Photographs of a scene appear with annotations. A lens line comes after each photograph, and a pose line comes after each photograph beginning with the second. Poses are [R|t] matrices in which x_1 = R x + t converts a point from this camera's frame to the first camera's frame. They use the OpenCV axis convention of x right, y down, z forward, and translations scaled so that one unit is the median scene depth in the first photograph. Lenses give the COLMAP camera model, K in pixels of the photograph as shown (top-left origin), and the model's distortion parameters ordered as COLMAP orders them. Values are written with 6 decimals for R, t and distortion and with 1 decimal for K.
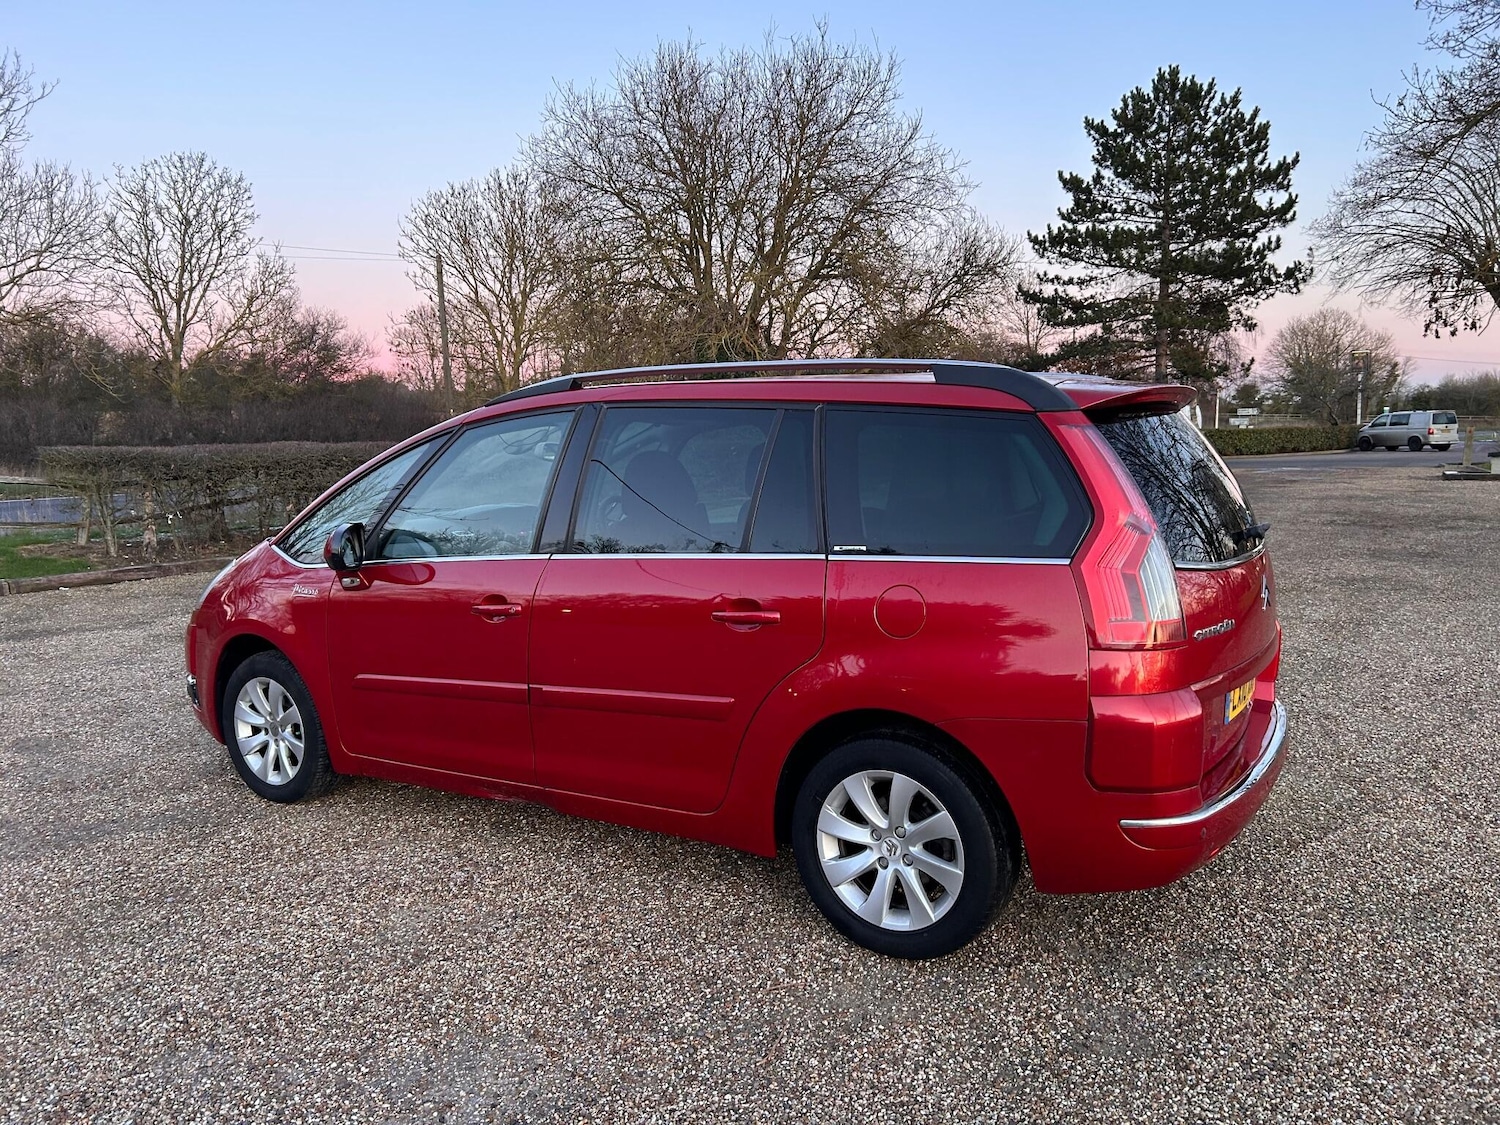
lens RADIAL K [[1127.2, 0, 740.6], [0, 1127.2, 566.5], [0, 0, 1]] dist [0.050293, -0.049528]
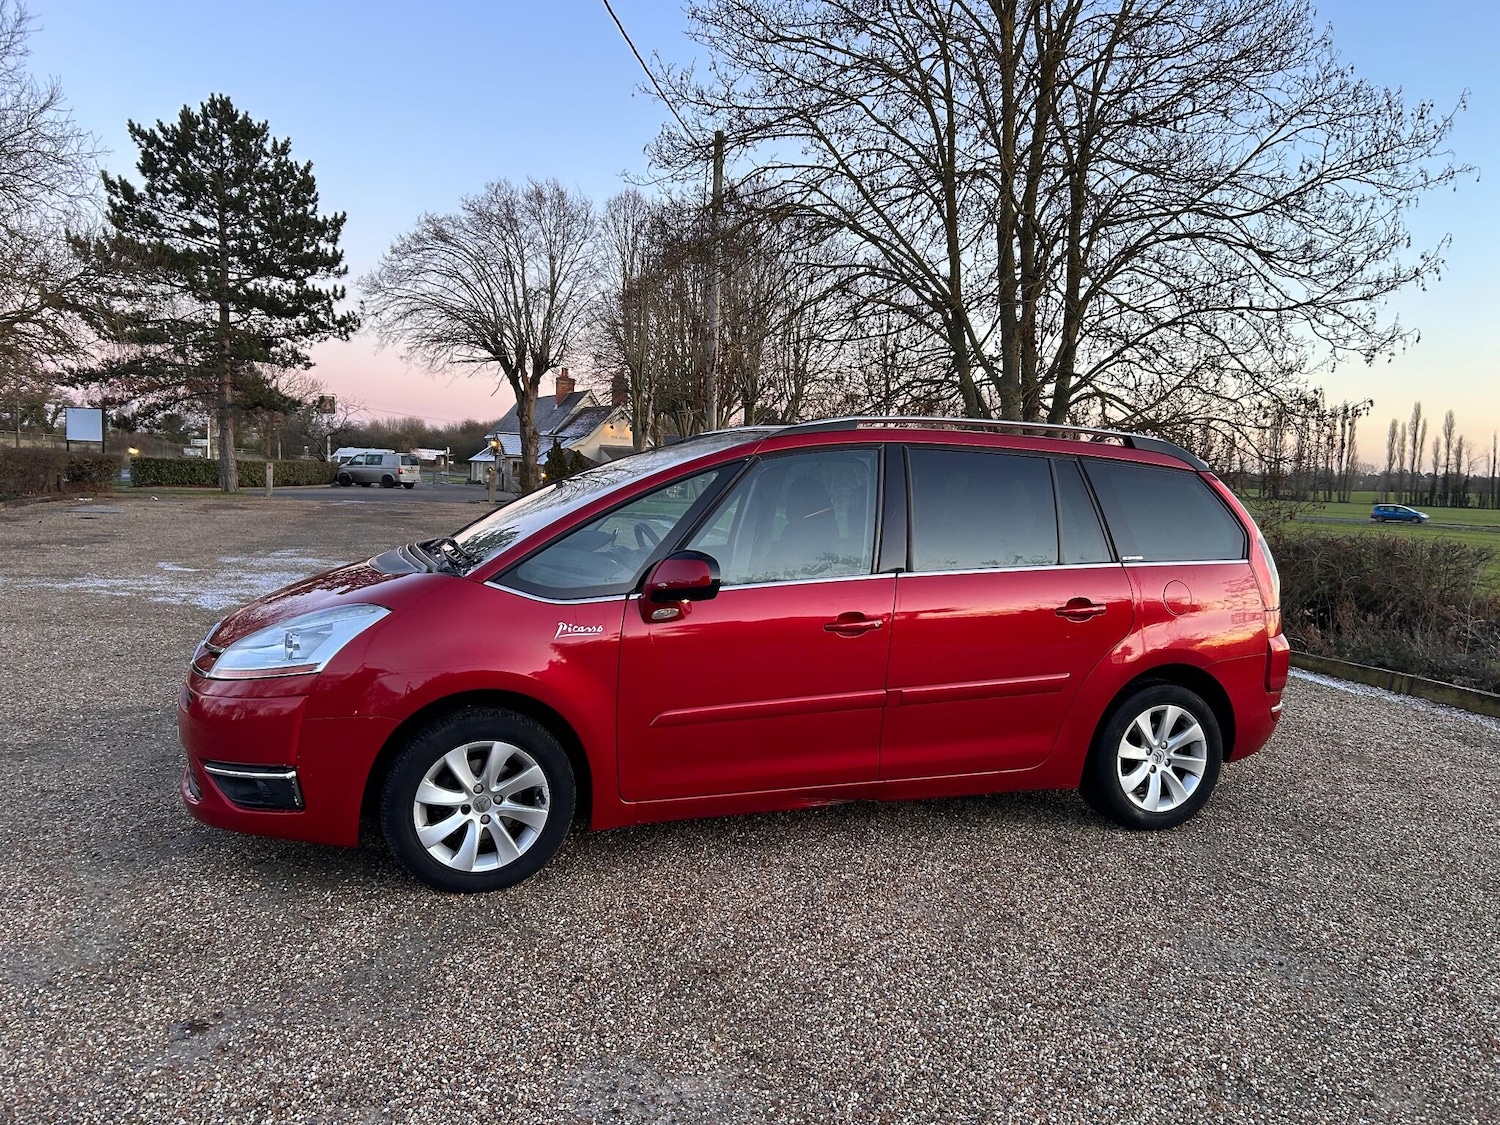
lens RADIAL K [[1127.2, 0, 738.5], [0, 1127.2, 563.1], [0, 0, 1]] dist [0.050293, -0.049528]
pose [[0.619816, -0.024872, 0.784353, -0.181502], [0.048751, 0.998787, -0.006853, -0.003369], [-0.783232, 0.042485, 0.620277, 0.064251]]
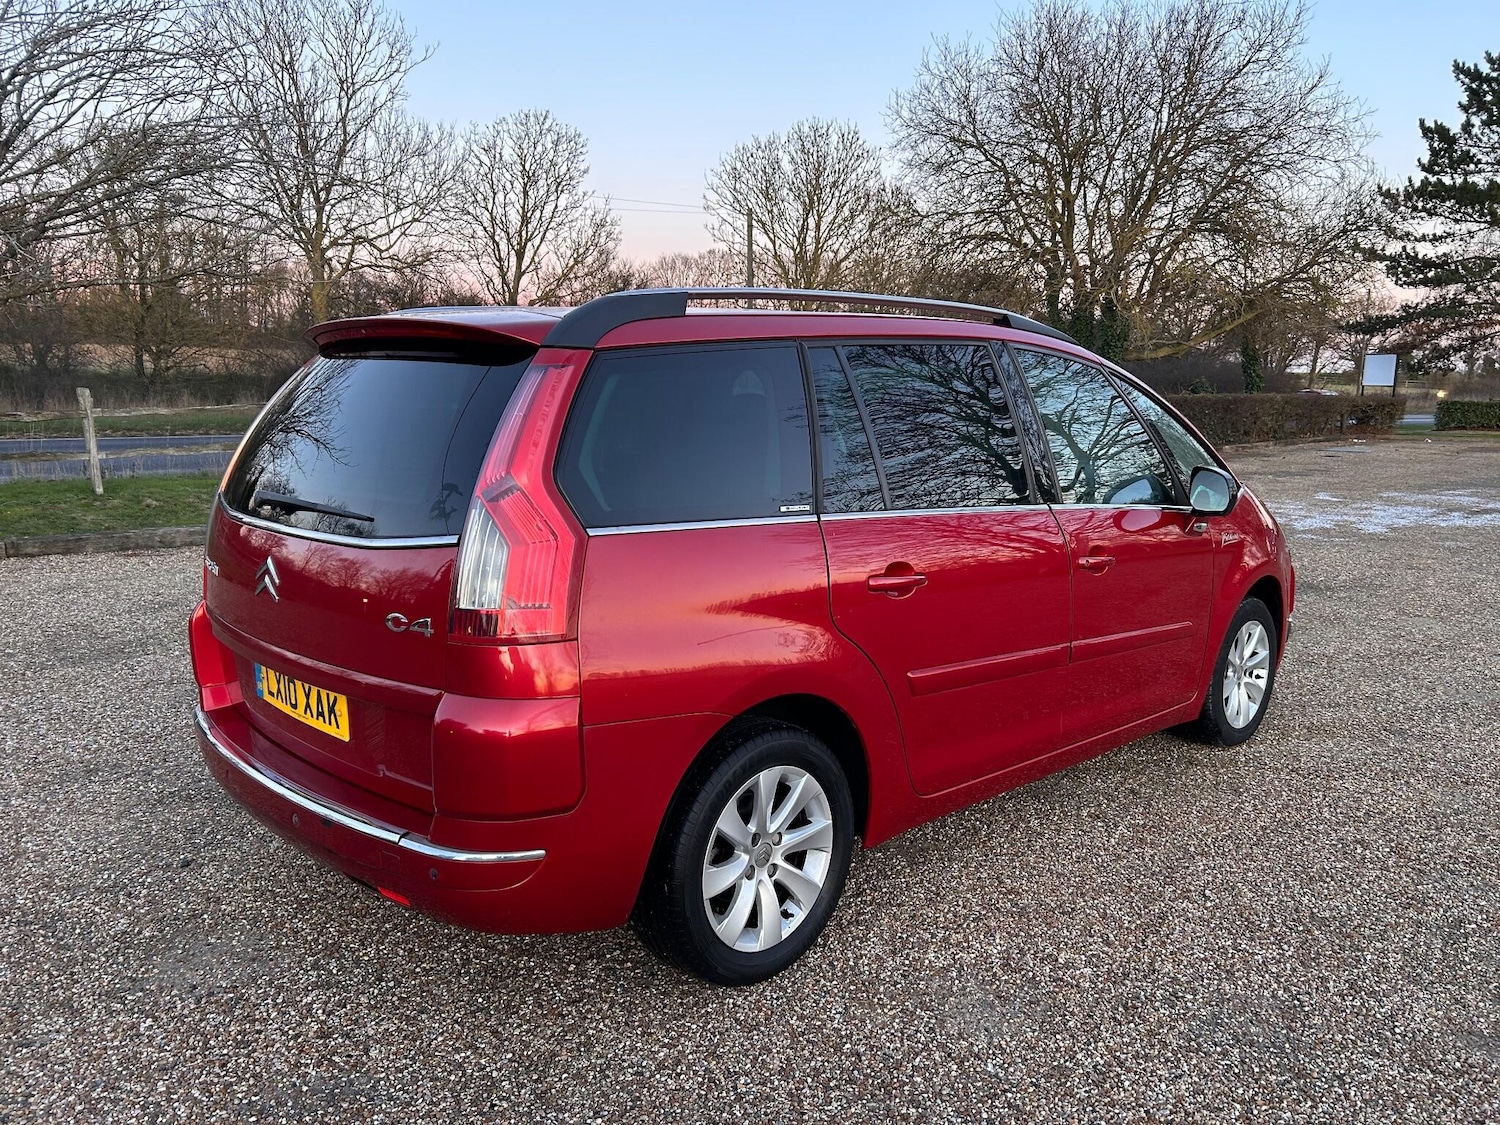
lens RADIAL K [[1127.2, 0, 753.8], [0, 1127.2, 569.9], [0, 0, 1]] dist [0.050293, -0.049528]
pose [[0.985023, 0.057470, -0.162566, -0.119577], [-0.050577, 0.997650, 0.046225, 0.008594], [0.164841, -0.037310, 0.985614, -0.039194]]
